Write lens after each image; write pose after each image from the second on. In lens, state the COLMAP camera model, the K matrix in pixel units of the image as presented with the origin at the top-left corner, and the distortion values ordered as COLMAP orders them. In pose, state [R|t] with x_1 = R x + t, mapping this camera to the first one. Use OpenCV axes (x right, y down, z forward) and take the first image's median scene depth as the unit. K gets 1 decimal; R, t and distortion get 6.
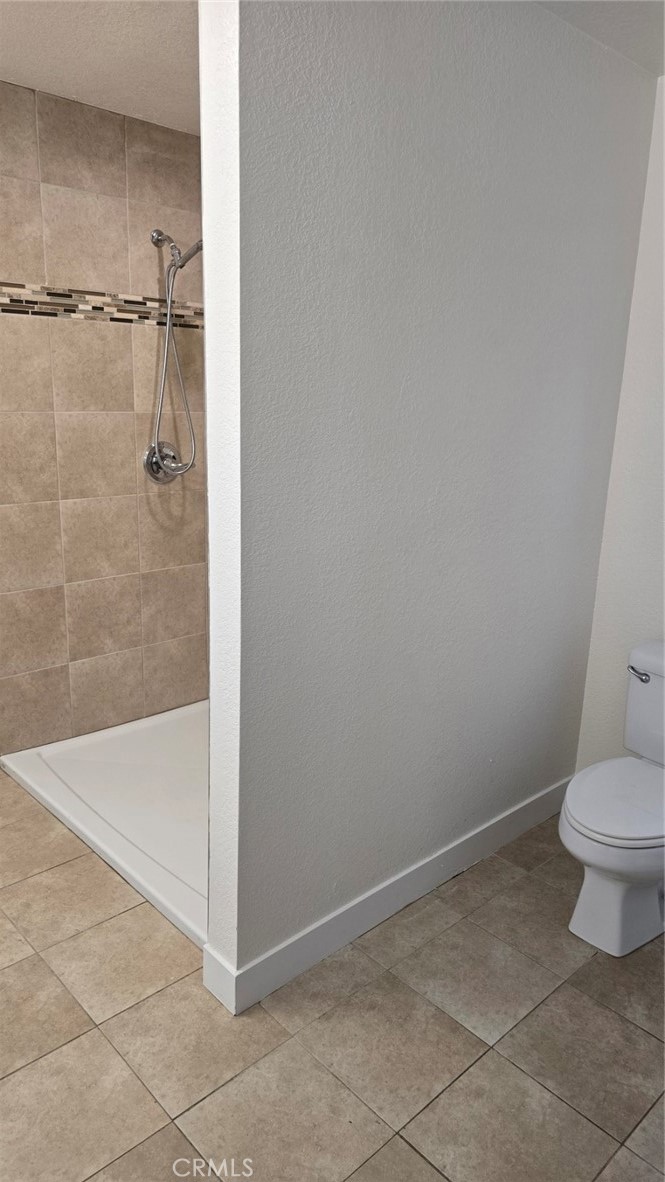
lens RADIAL K [[769.6, 0, 332.5], [0, 769.6, 591.0], [0, 0, 1]] dist [0.057140, -0.004710]
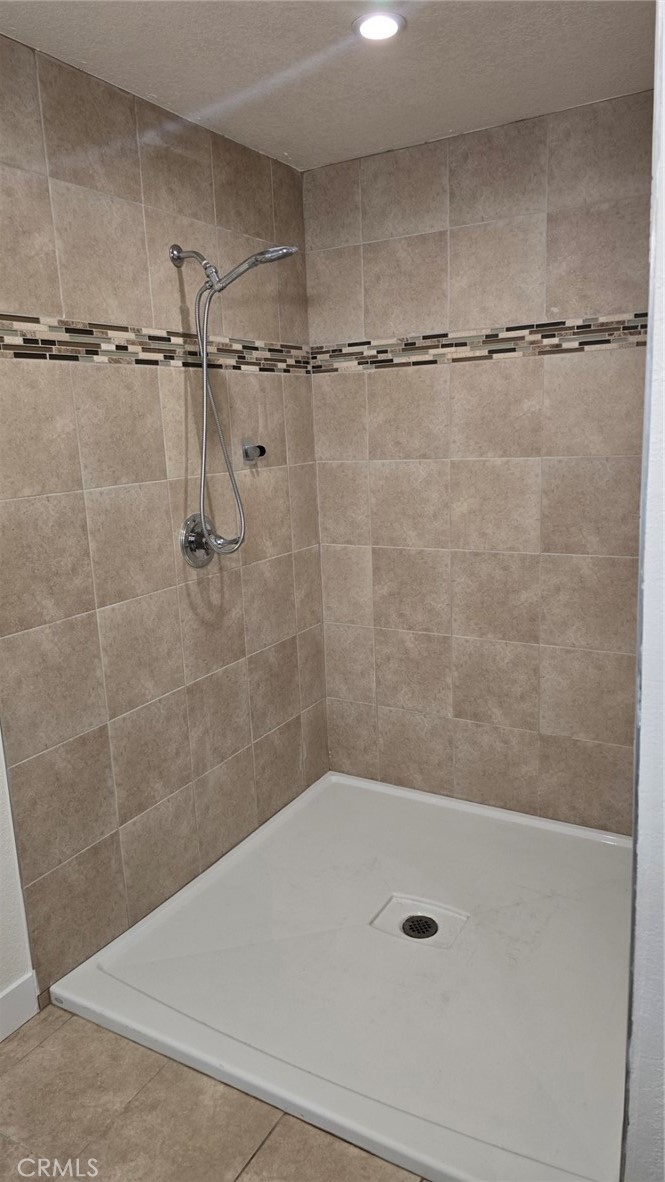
lens RADIAL K [[769.6, 0, 332.5], [0, 769.6, 591.0], [0, 0, 1]] dist [0.057140, -0.004710]
pose [[0.951949, -0.133151, 0.275796, -0.337987], [0.146725, 0.988750, -0.029085, -0.080267], [-0.268820, 0.068153, 0.960776, 0.243998]]
